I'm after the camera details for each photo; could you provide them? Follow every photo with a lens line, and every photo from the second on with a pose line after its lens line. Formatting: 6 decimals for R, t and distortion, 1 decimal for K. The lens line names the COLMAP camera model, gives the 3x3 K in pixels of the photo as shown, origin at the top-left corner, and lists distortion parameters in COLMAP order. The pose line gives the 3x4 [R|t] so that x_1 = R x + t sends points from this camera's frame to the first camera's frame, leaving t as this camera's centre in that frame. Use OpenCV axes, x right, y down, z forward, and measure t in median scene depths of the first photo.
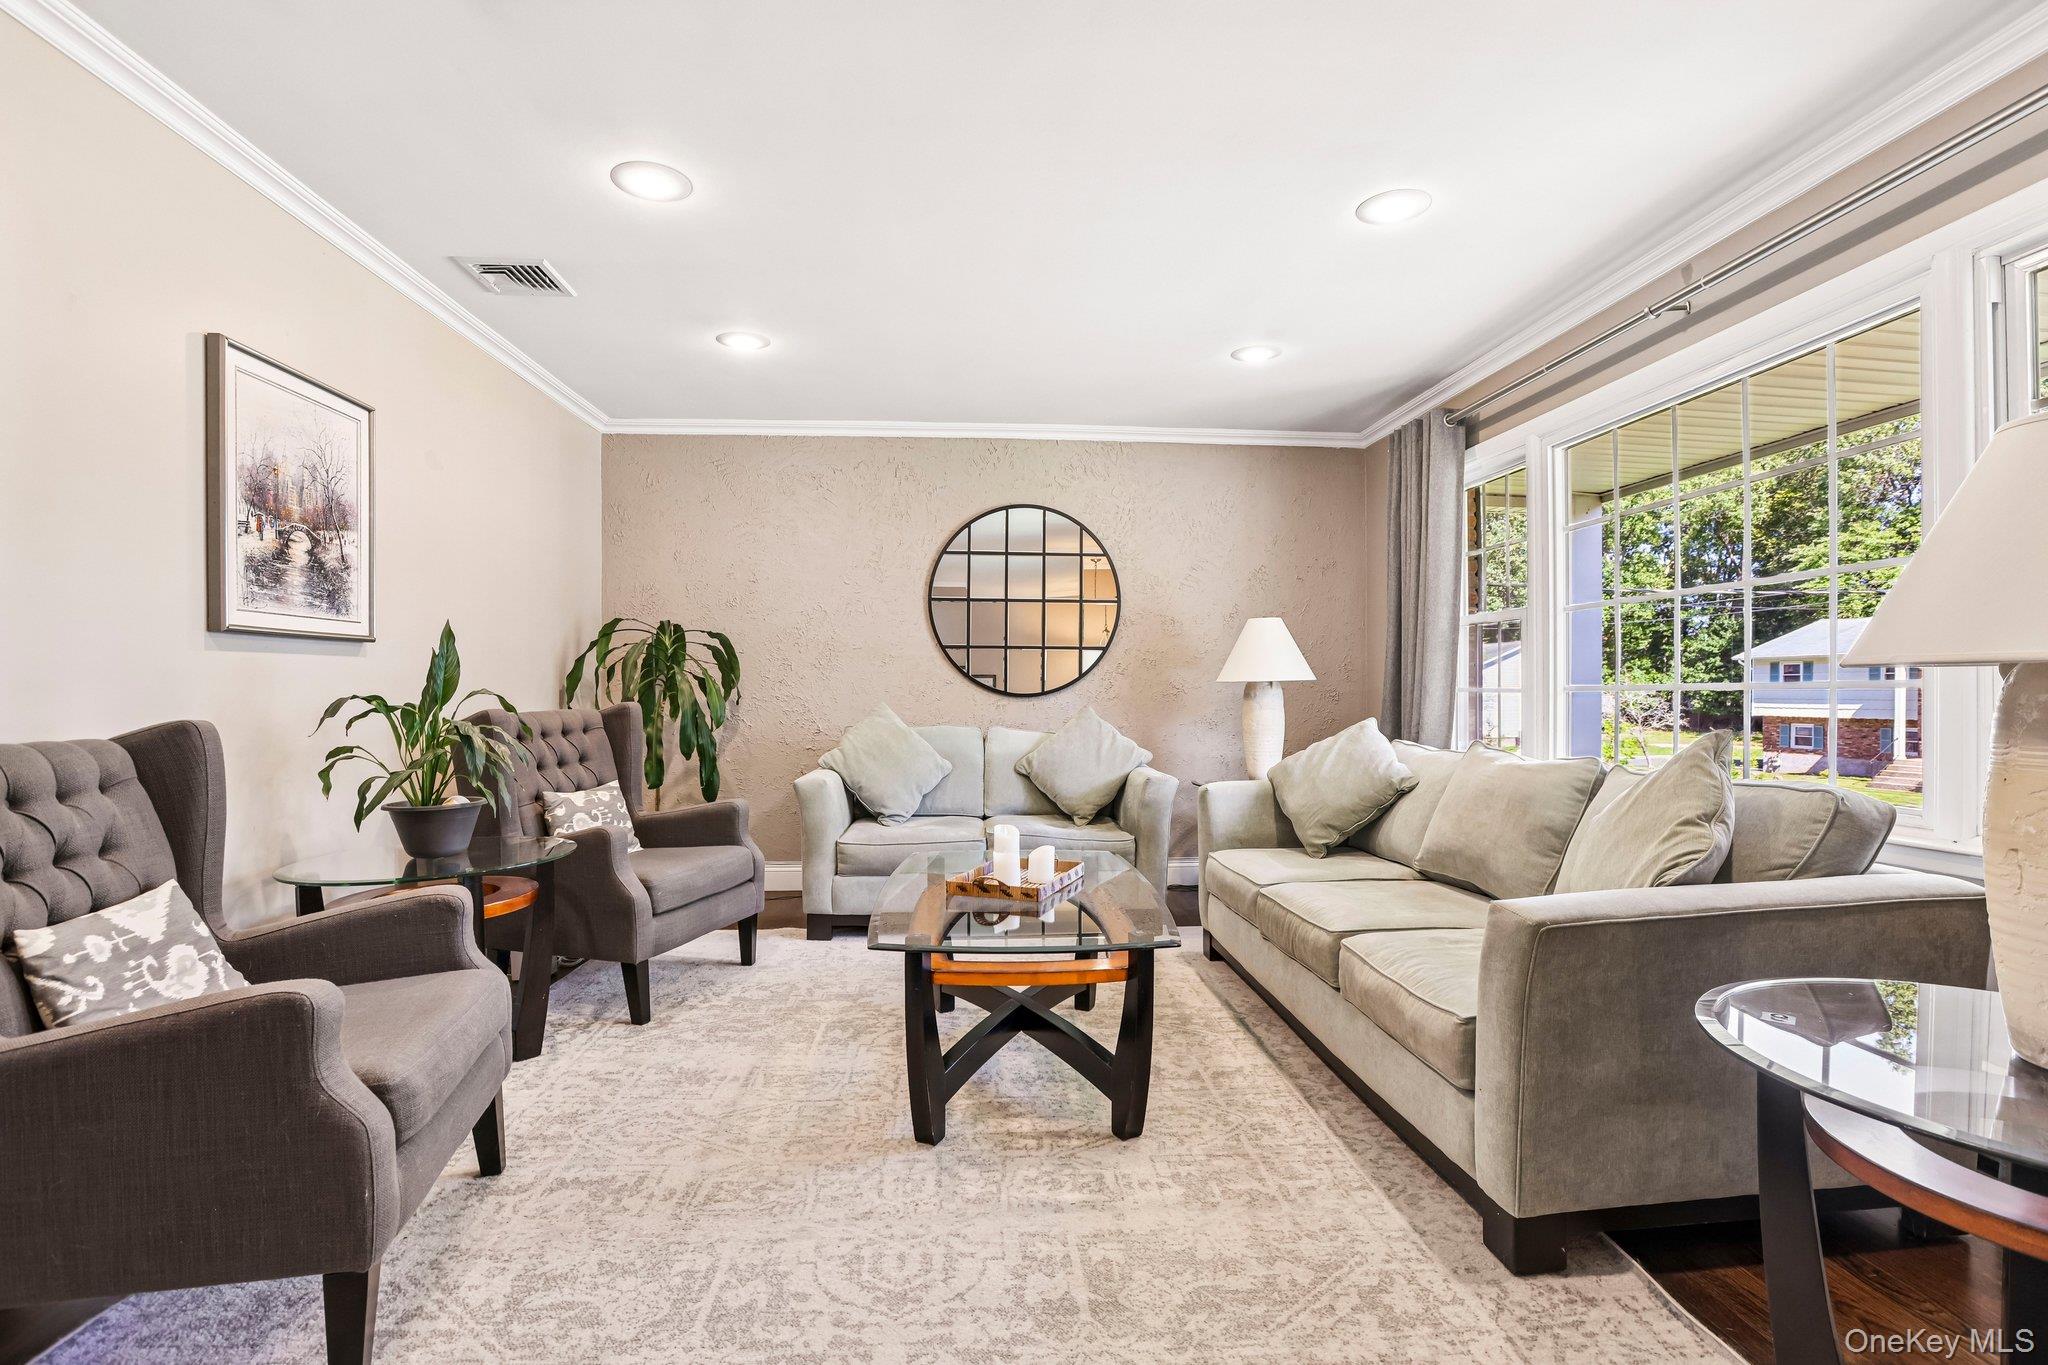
lens RADIAL K [[955.6, 0, 1041.5], [0, 955.6, 694.6], [0, 0, 1]] dist [-0.025267, 0.000663]
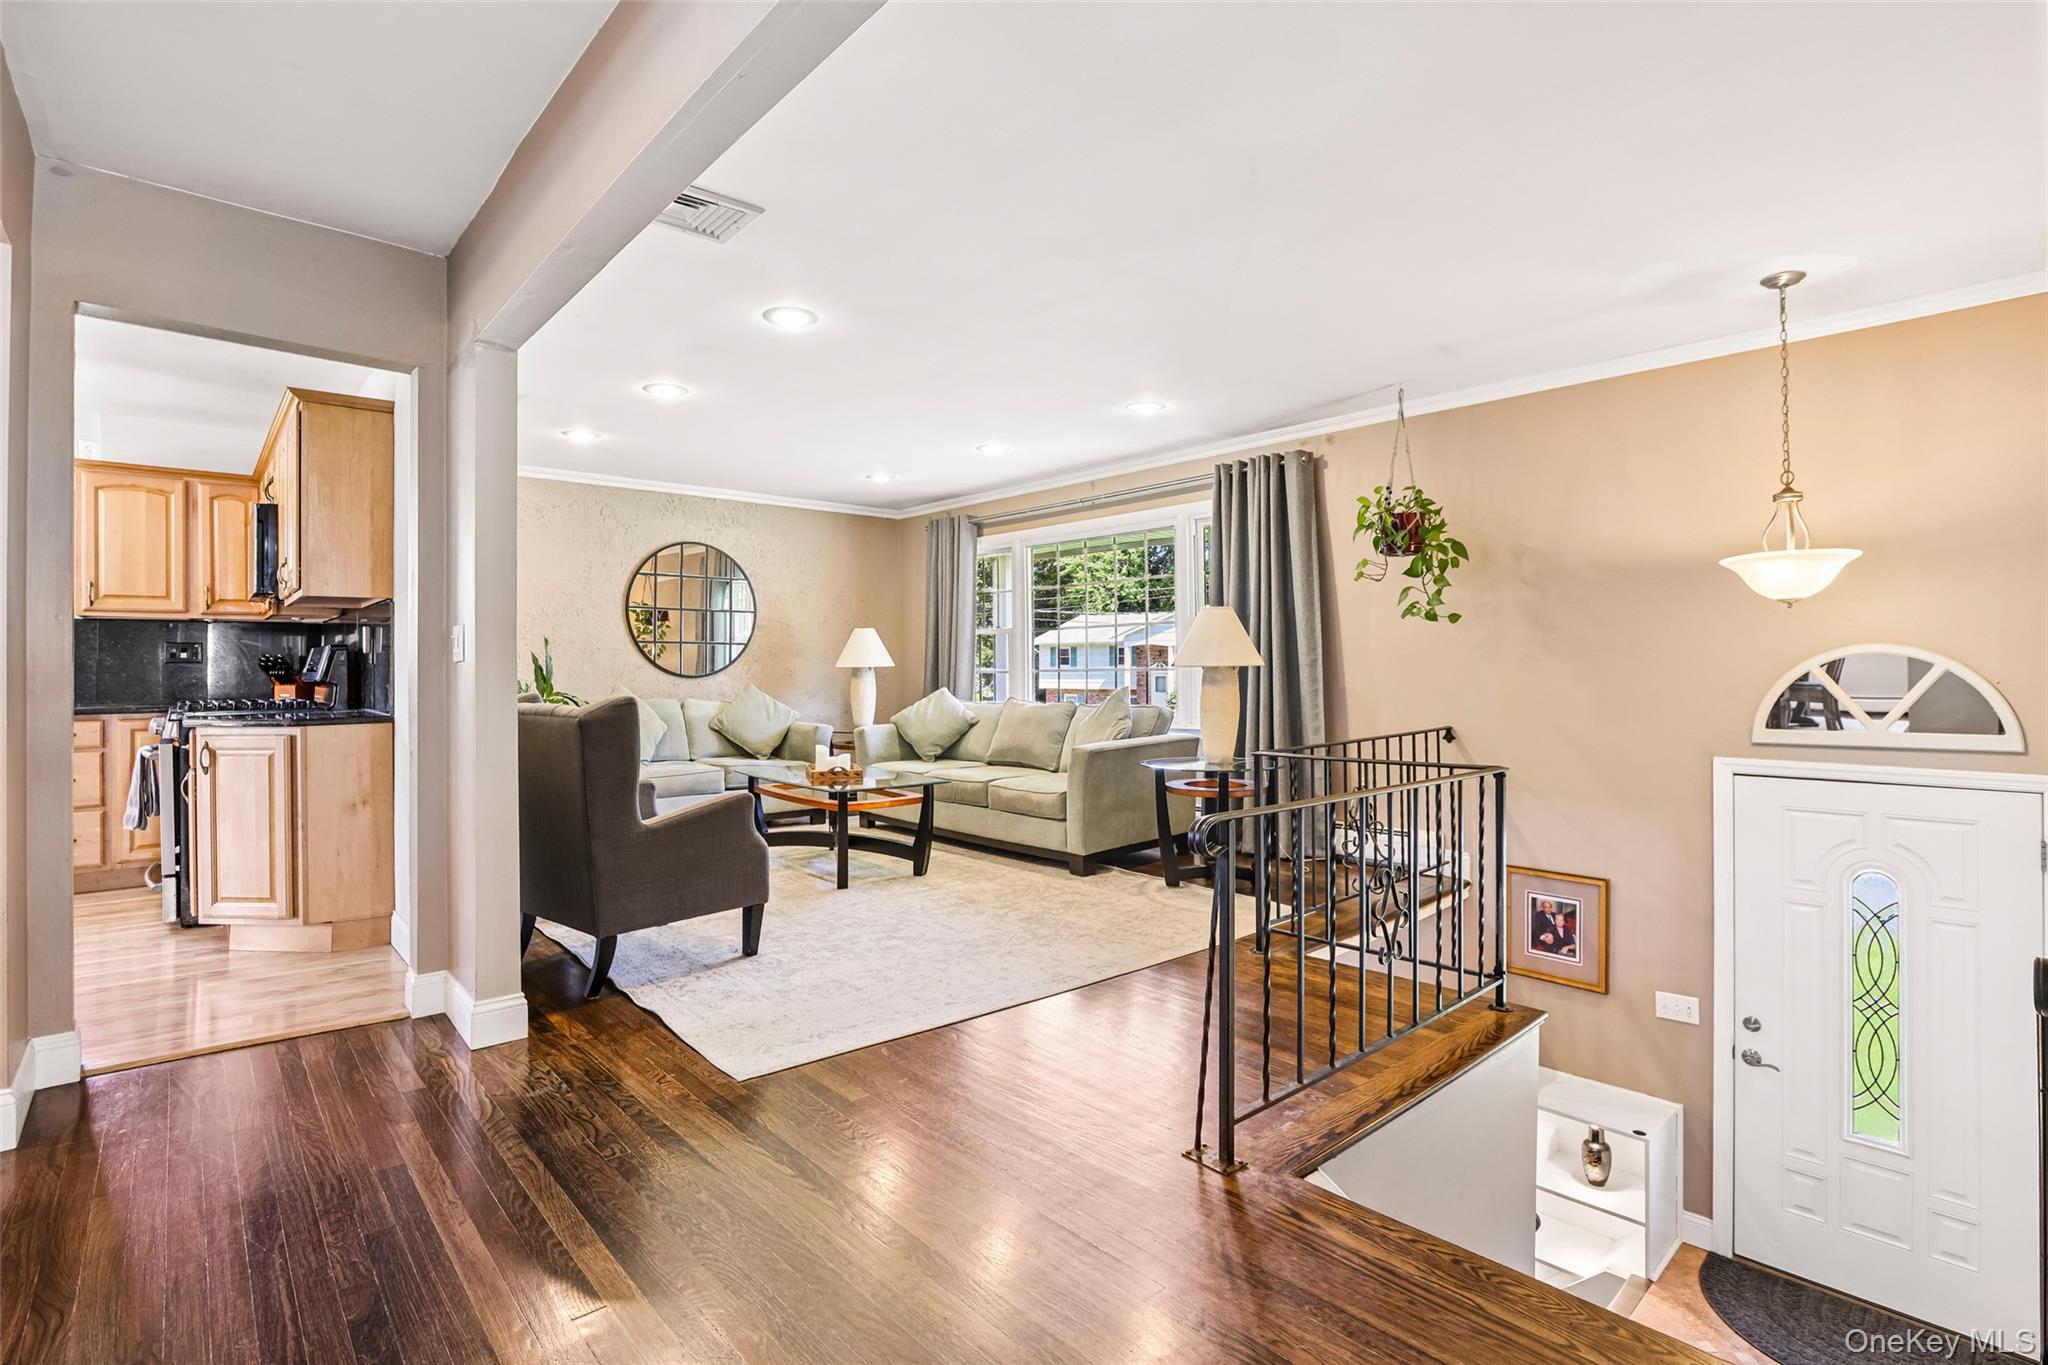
lens RADIAL K [[976.0, 0, 1010.7], [0, 976.0, 658.7], [0, 0, 1]] dist [-0.065501, 0.028863]
pose [[0.807895, 0.002425, 0.589322, -0.726965], [0.006965, 0.999882, -0.013662, -0.004547], [-0.589286, 0.015142, 0.807783, -0.652399]]
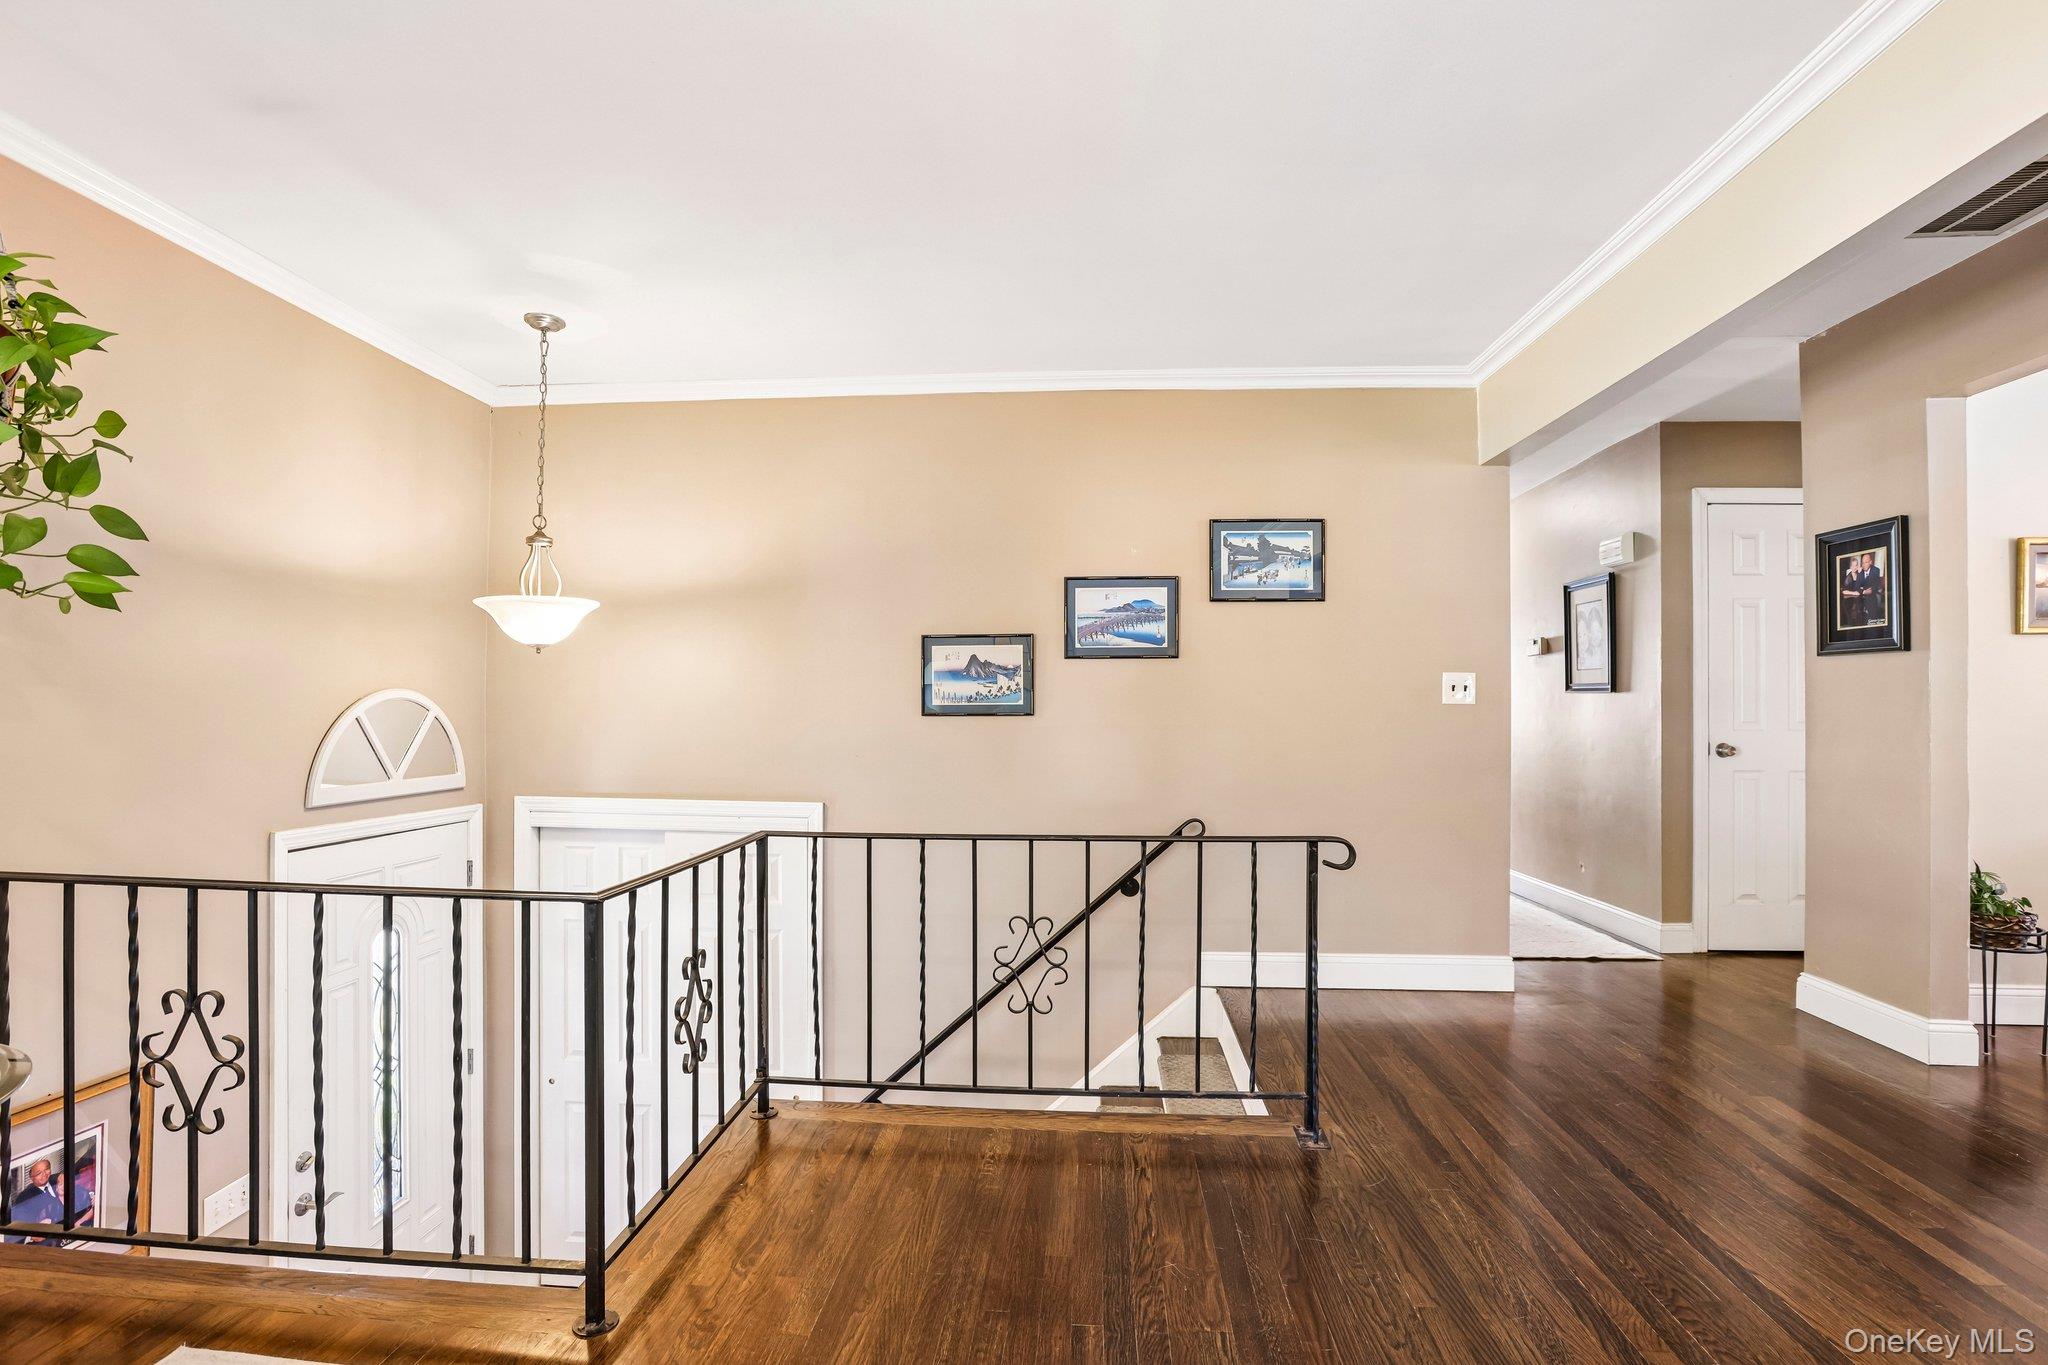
lens RADIAL K [[954.2, 0, 1024.0], [0, 954.2, 682.5], [0, 0, 1]] dist [-0.059471, 0.000086]
pose [[-0.986595, 0.002816, 0.163166, -0.141622], [-0.002139, 0.999542, -0.030182, -0.006374], [-0.163177, -0.030126, -0.986137, 0.542781]]
